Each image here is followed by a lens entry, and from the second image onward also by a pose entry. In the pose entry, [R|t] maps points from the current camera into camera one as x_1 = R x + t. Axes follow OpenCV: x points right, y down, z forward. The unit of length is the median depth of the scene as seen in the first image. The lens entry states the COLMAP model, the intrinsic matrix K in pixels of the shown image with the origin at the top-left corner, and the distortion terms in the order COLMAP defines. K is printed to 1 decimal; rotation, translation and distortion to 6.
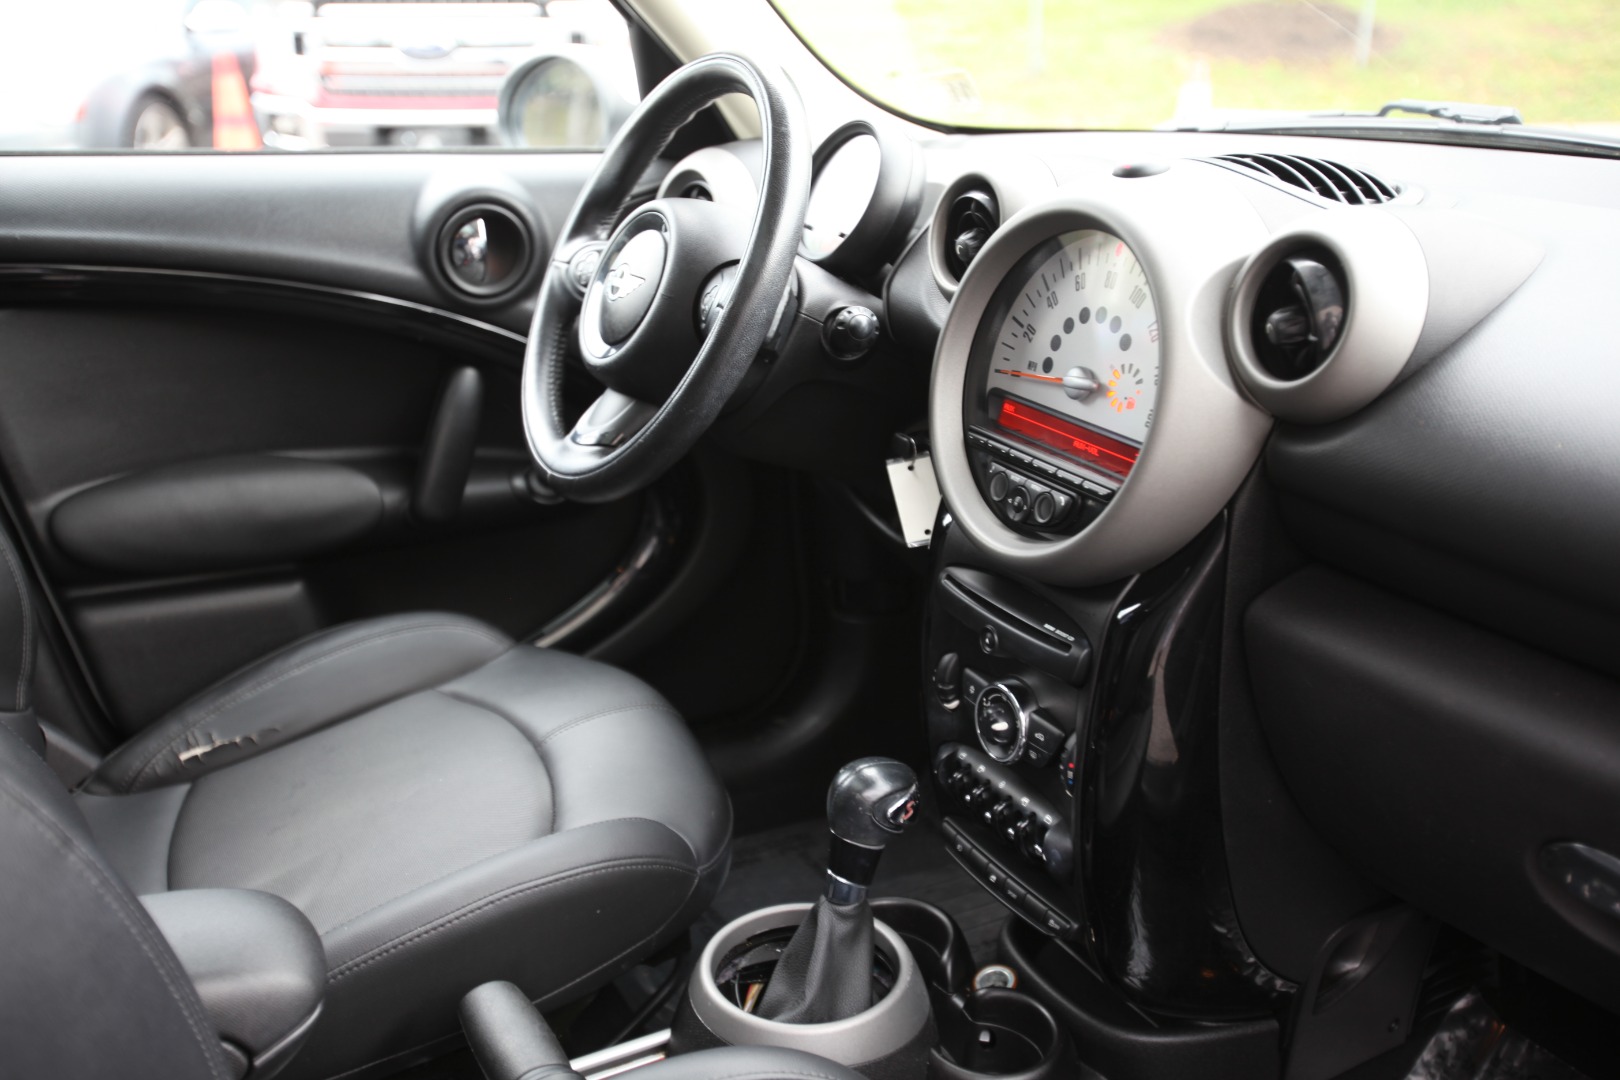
lens RADIAL K [[1520.4, 0, 810.0], [0, 1520.4, 540.0], [0, 0, 1]] dist [-0.004402, 0.090254]
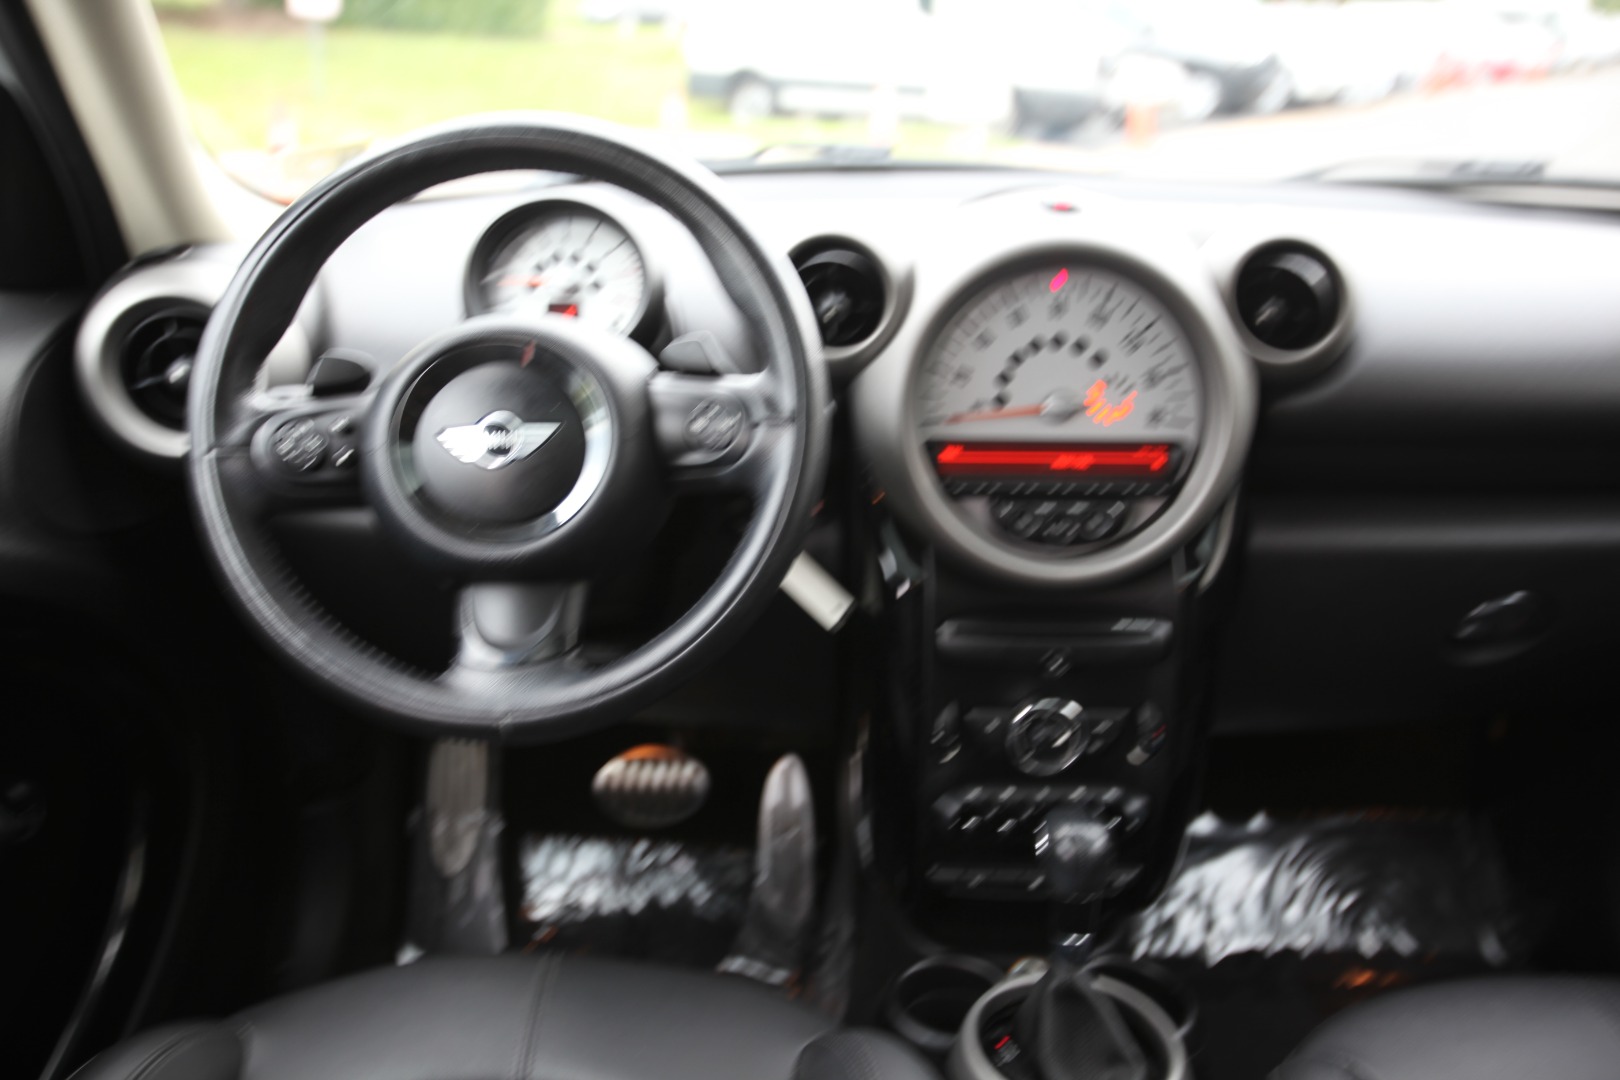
lens RADIAL K [[1396.7, 0, 810.0], [0, 1396.7, 540.0], [0, 0, 1]] dist [0.008099, 0.014975]
pose [[0.467943, -0.289967, 0.834834, -0.707458], [0.292119, 0.942294, 0.163551, -0.211720], [-0.834084, 0.167338, 0.525645, 0.594172]]
